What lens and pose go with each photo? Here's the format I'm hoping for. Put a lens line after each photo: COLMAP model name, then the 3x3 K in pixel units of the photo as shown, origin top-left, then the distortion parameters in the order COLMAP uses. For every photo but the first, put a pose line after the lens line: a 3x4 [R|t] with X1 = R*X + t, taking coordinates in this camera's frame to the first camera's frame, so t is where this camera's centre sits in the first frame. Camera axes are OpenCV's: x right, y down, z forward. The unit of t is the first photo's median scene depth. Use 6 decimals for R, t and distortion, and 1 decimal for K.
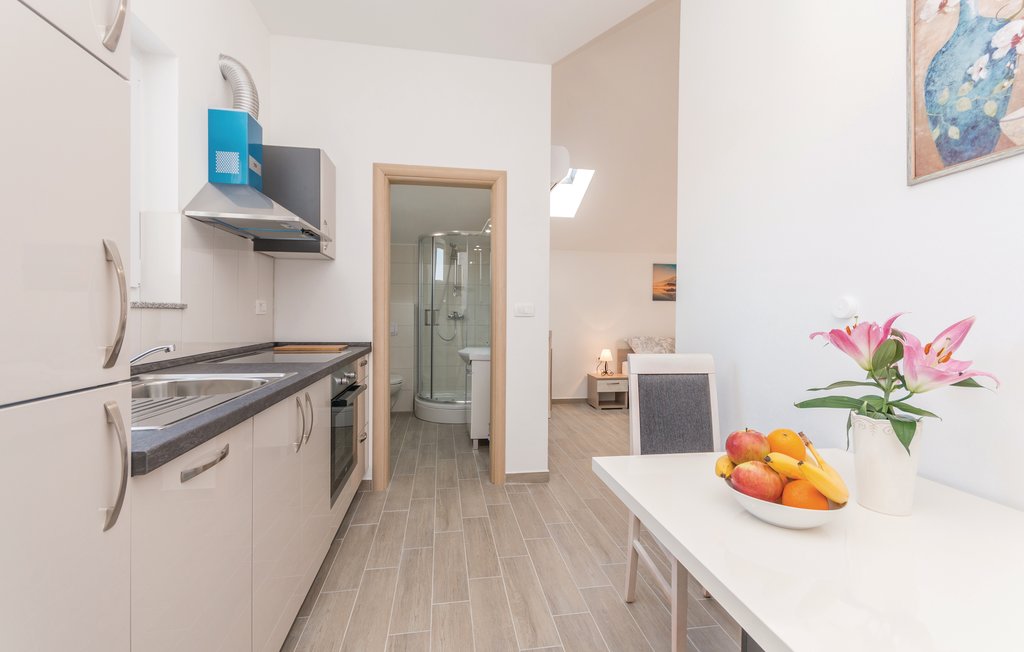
lens RADIAL K [[454.7, 0, 513.2], [0, 454.7, 331.7], [0, 0, 1]] dist [0.003809, 0.001751]
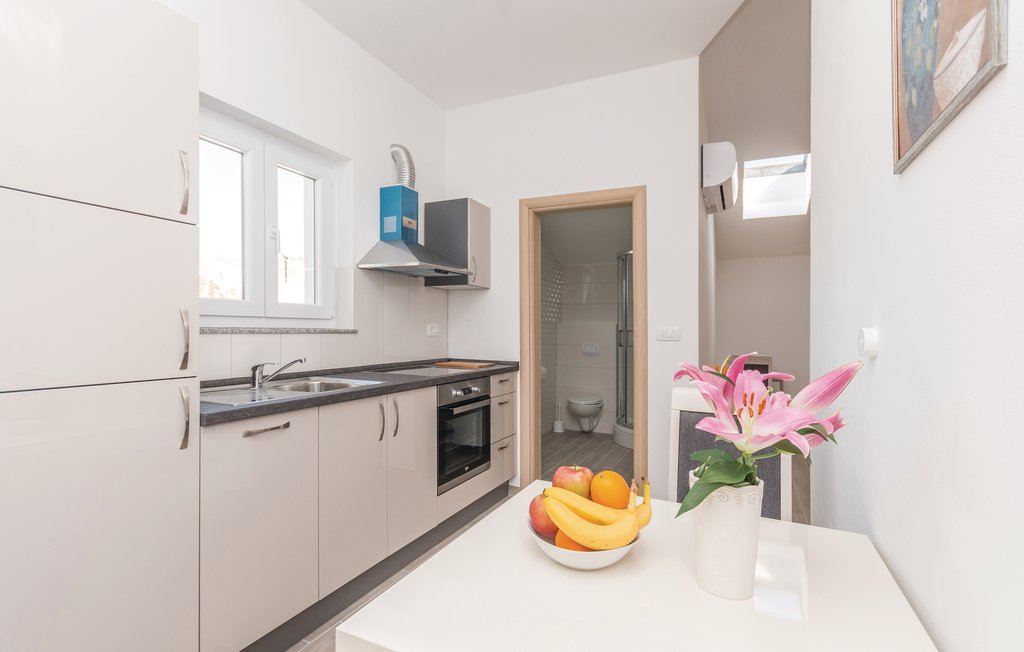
lens RADIAL K [[505.6, 0, 520.1], [0, 505.6, 345.4], [0, 0, 1]] dist [0.005233, 0.000242]
pose [[0.811169, 0.021859, -0.584403, 0.415580], [-0.027841, 0.999612, -0.001255, -0.016090], [0.584148, 0.017288, 0.811463, 0.012260]]
